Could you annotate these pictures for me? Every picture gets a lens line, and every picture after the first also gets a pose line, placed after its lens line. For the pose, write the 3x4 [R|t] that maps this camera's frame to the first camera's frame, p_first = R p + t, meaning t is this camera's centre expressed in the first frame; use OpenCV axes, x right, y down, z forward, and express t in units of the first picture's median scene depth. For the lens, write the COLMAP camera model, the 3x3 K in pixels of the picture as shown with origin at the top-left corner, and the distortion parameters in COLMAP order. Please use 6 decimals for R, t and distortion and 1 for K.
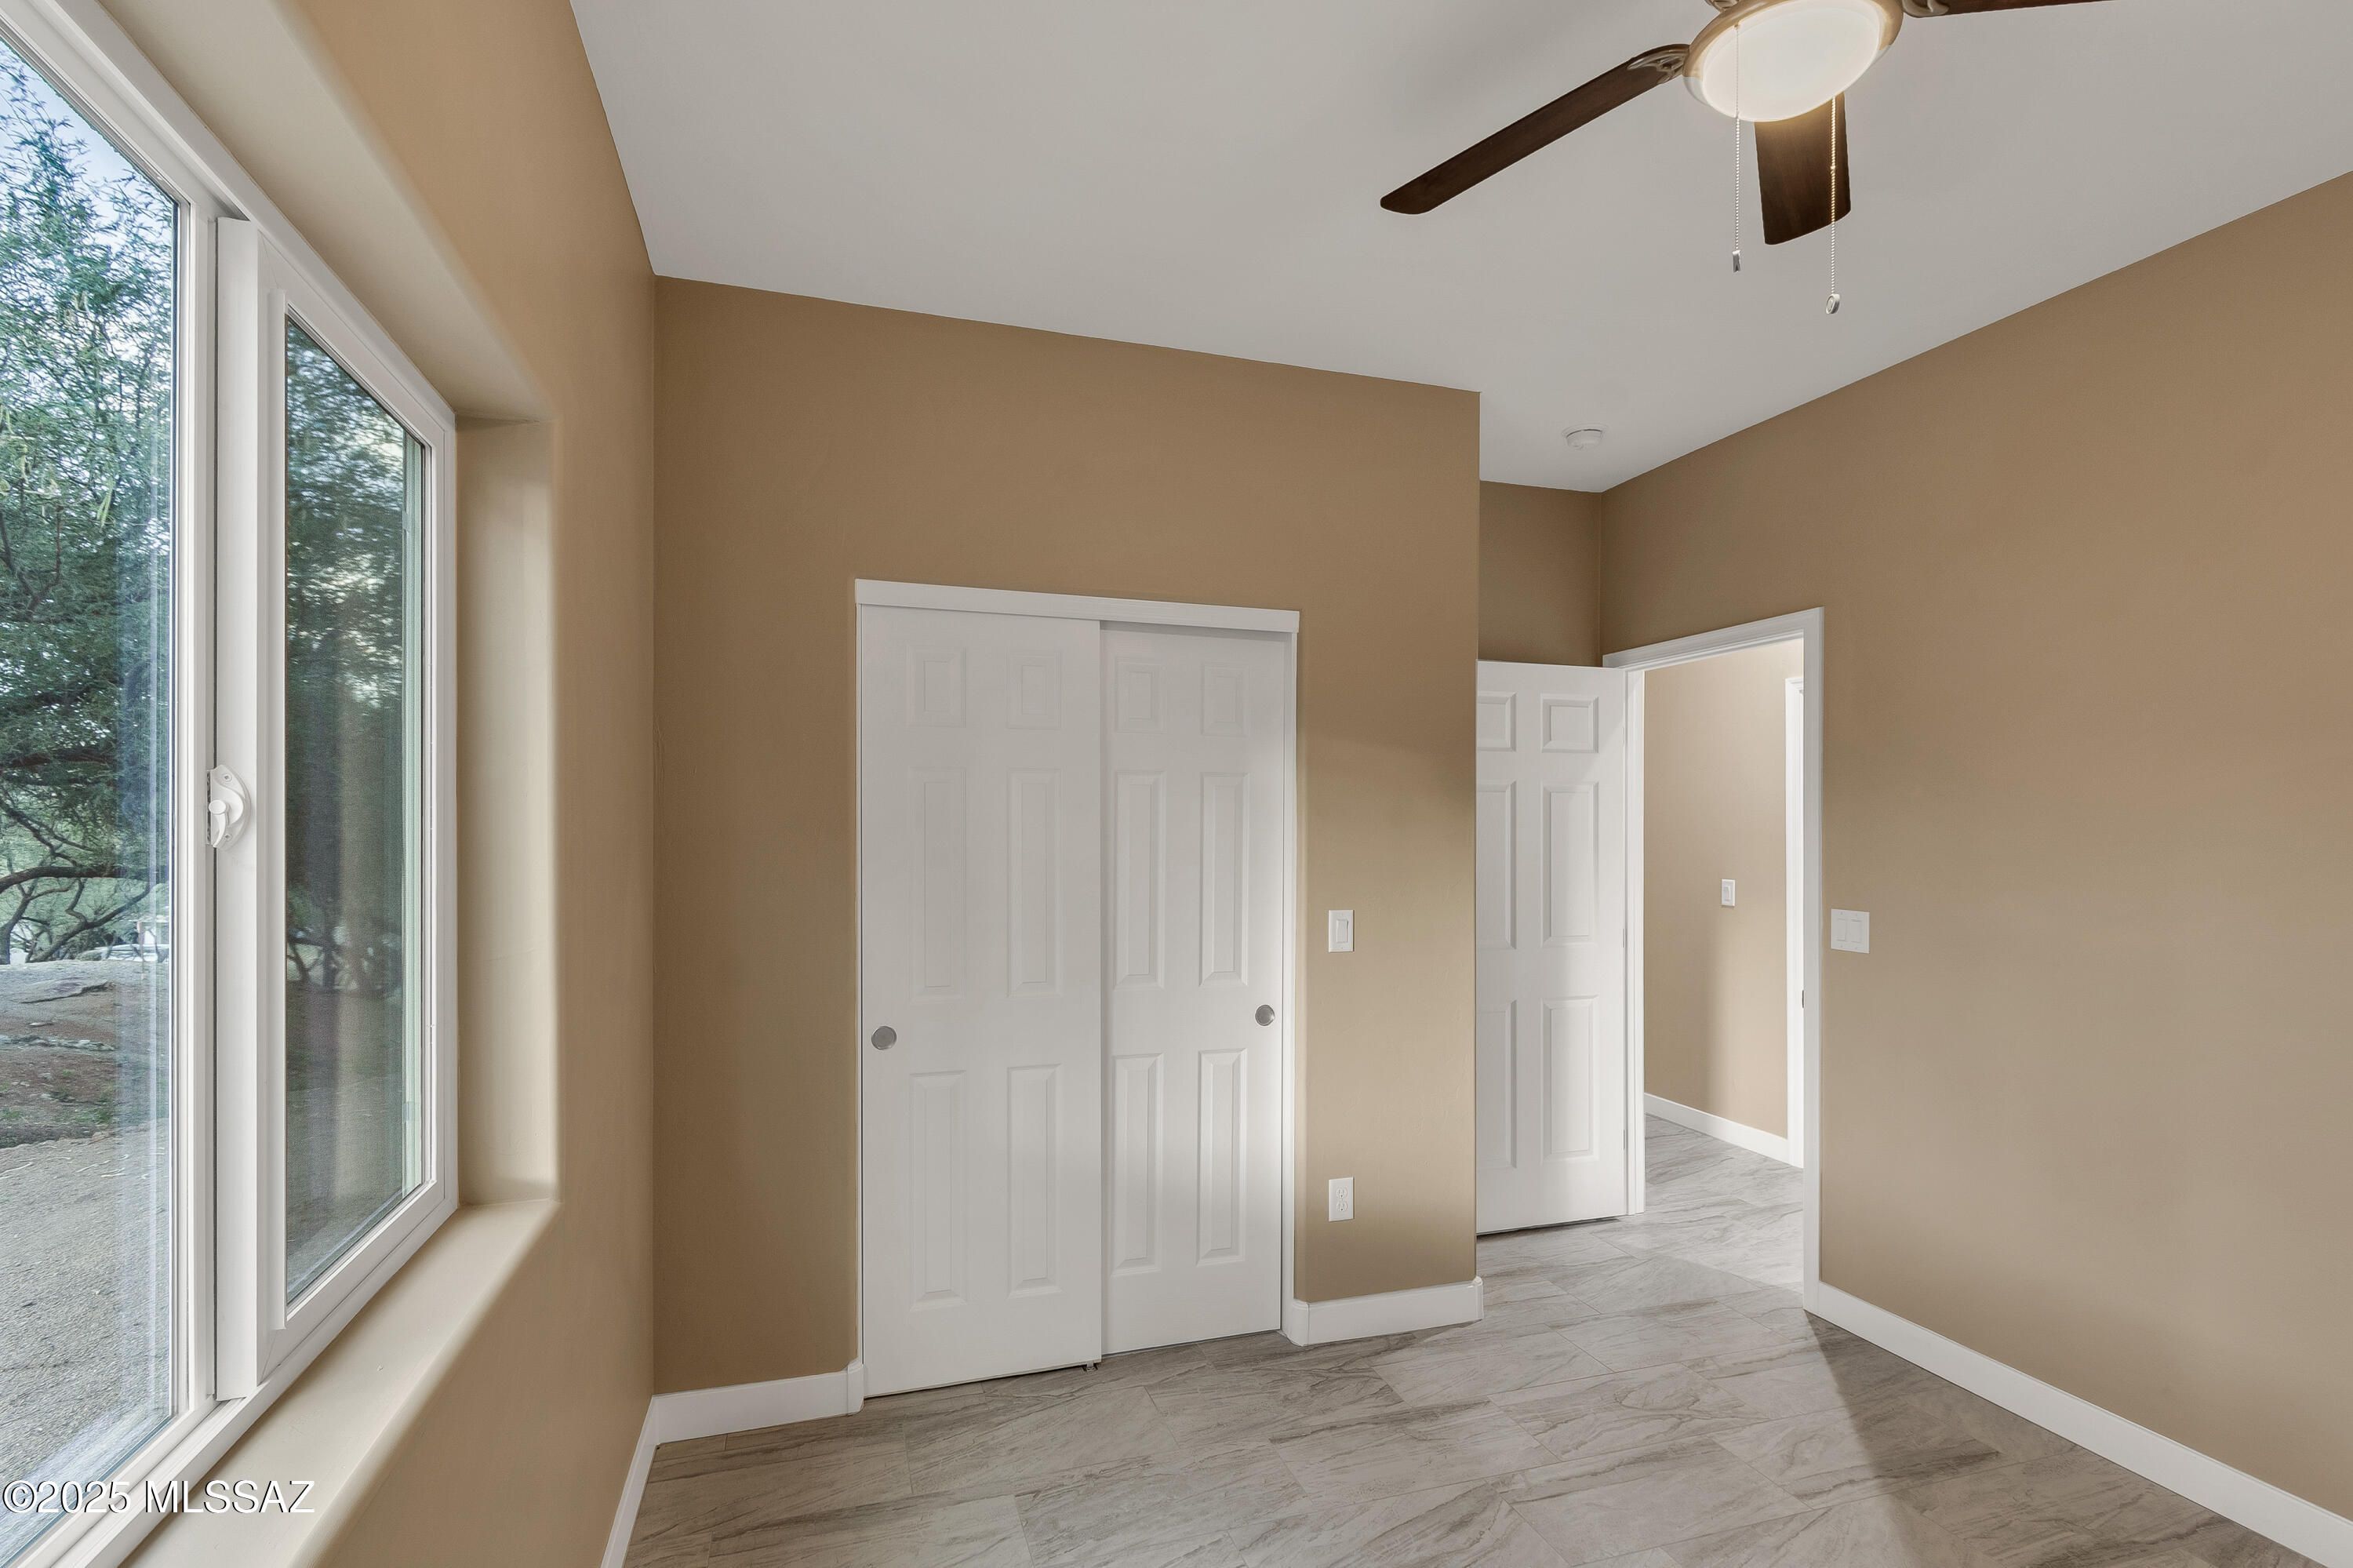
lens RADIAL K [[1114.7, 0, 1181.5], [0, 1114.7, 798.0], [0, 0, 1]] dist [0.004807, -0.000266]
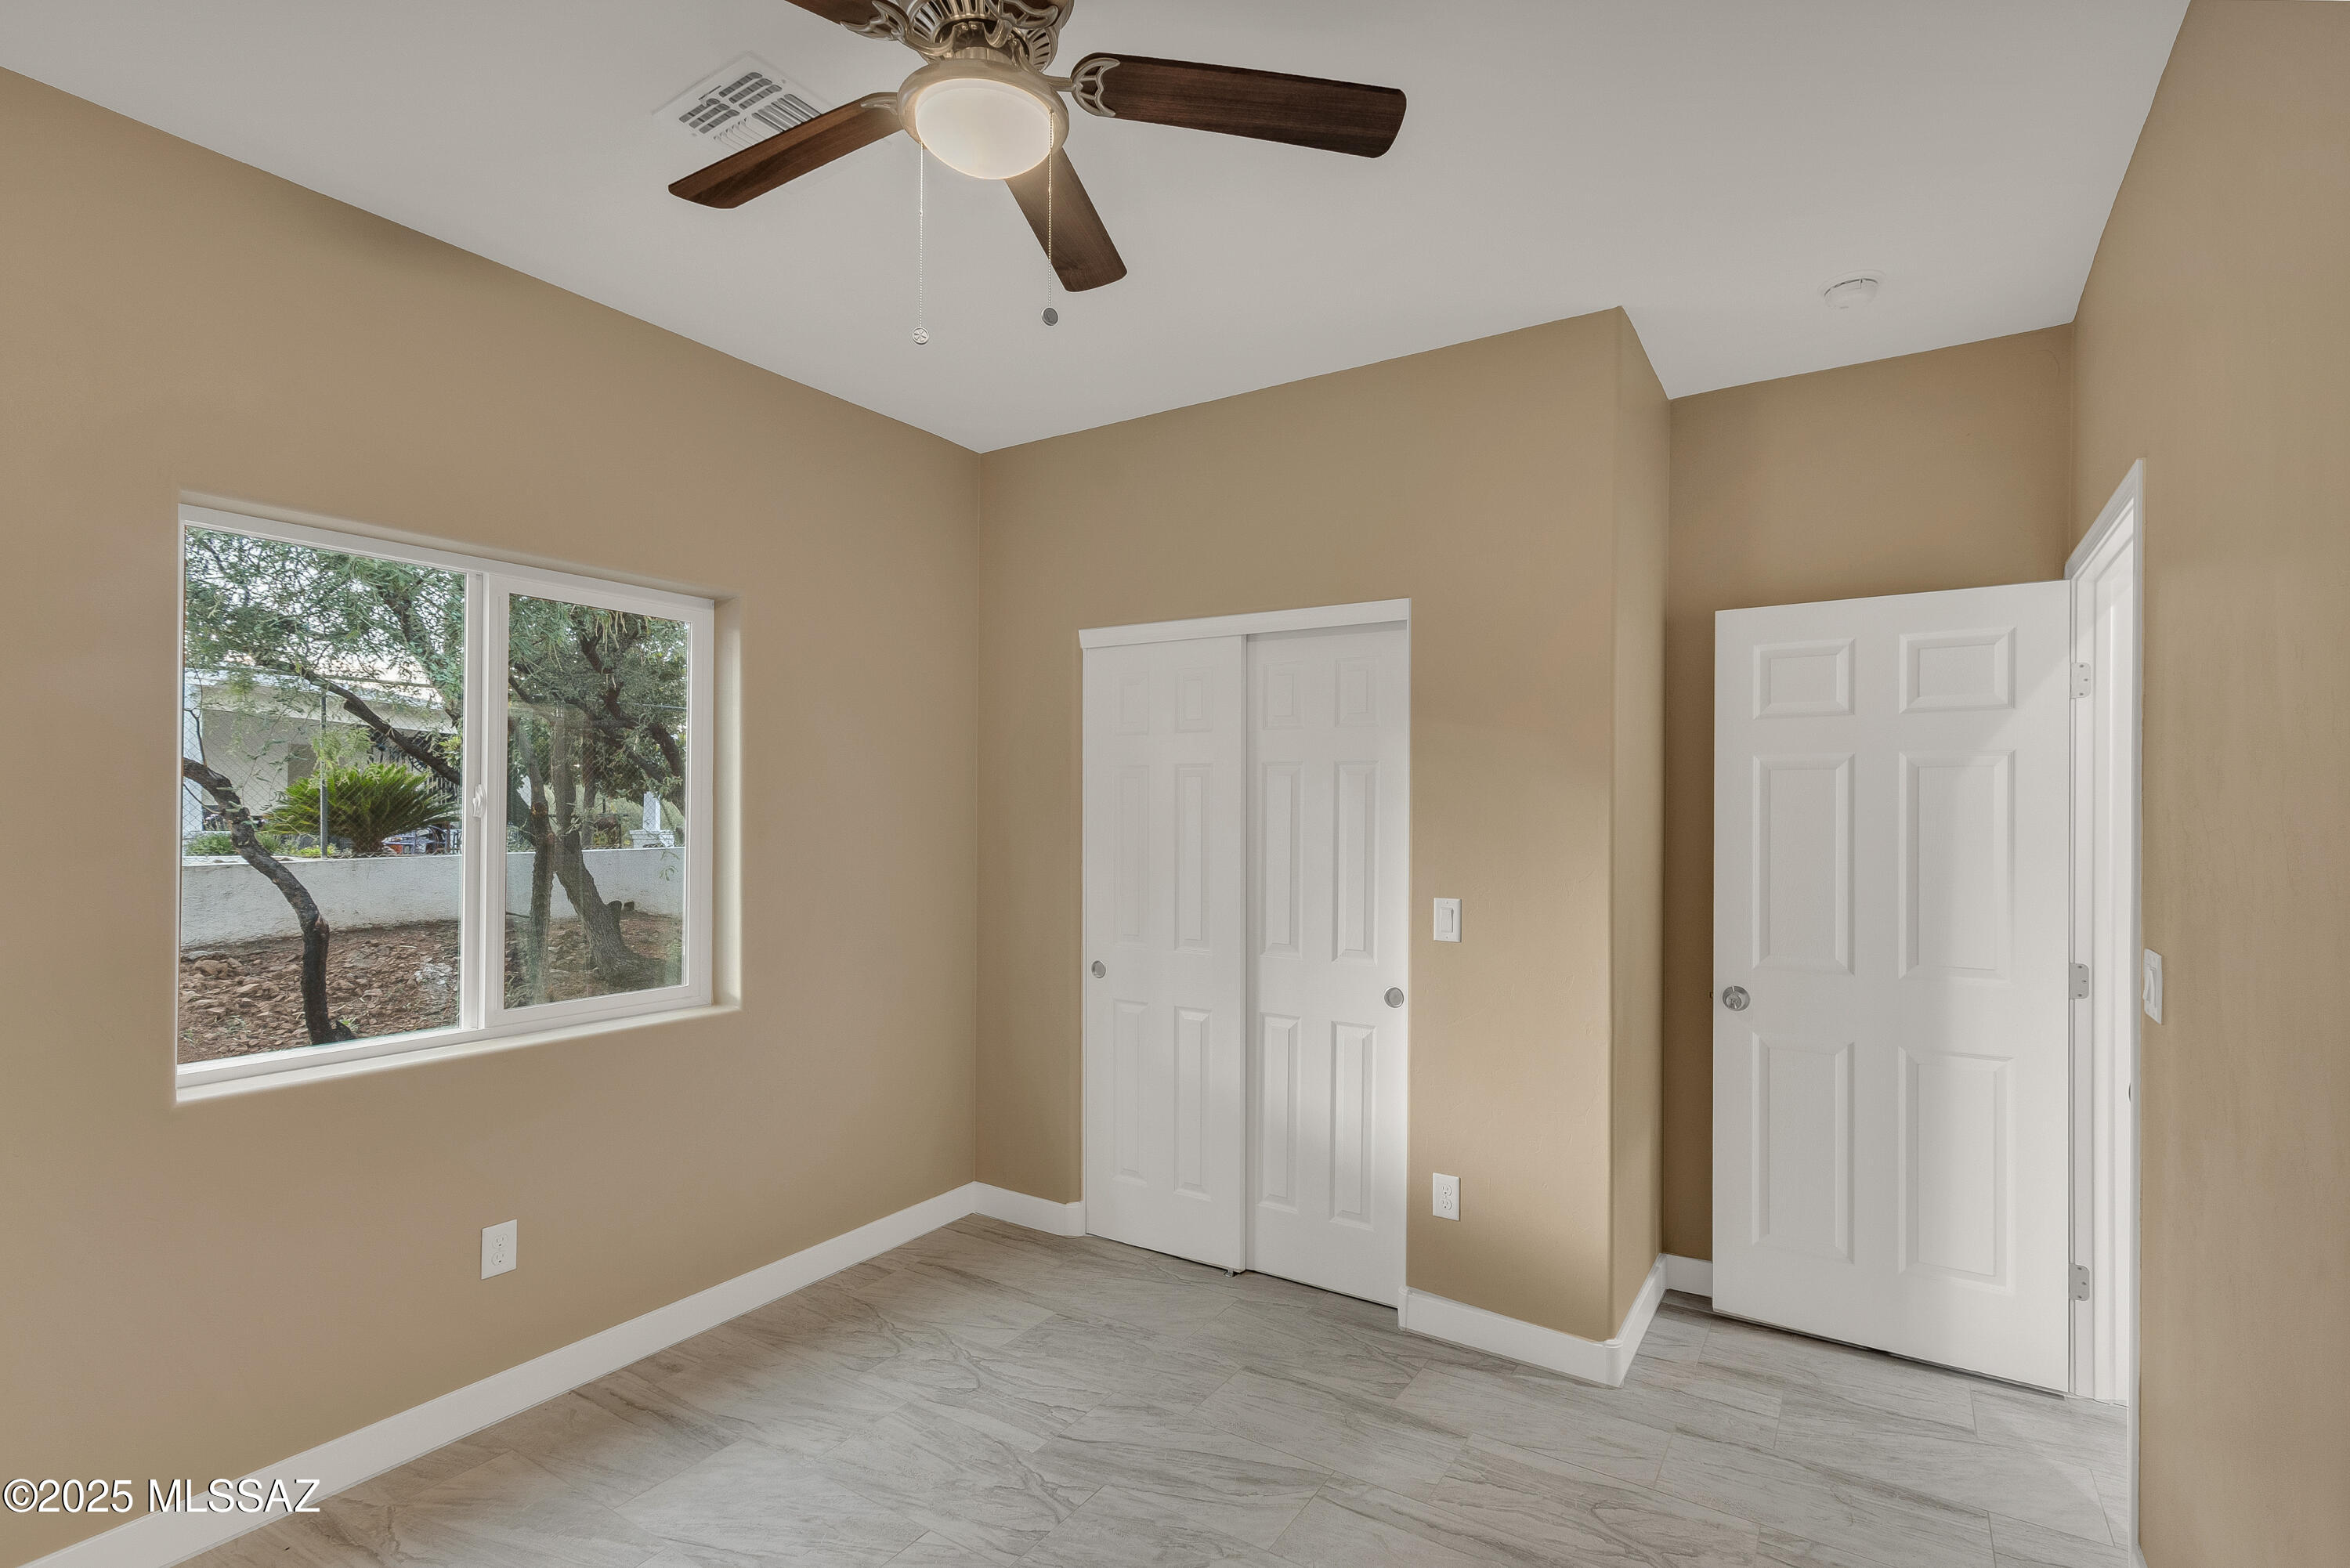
lens RADIAL K [[1093.4, 0, 1196.9], [0, 1093.4, 779.1], [0, 0, 1]] dist [0.006104, -0.000885]
pose [[0.640336, -0.021664, -0.767789, 0.816705], [0.015211, 0.999764, -0.015523, 0.009050], [0.767944, -0.001739, 0.640514, 0.246781]]
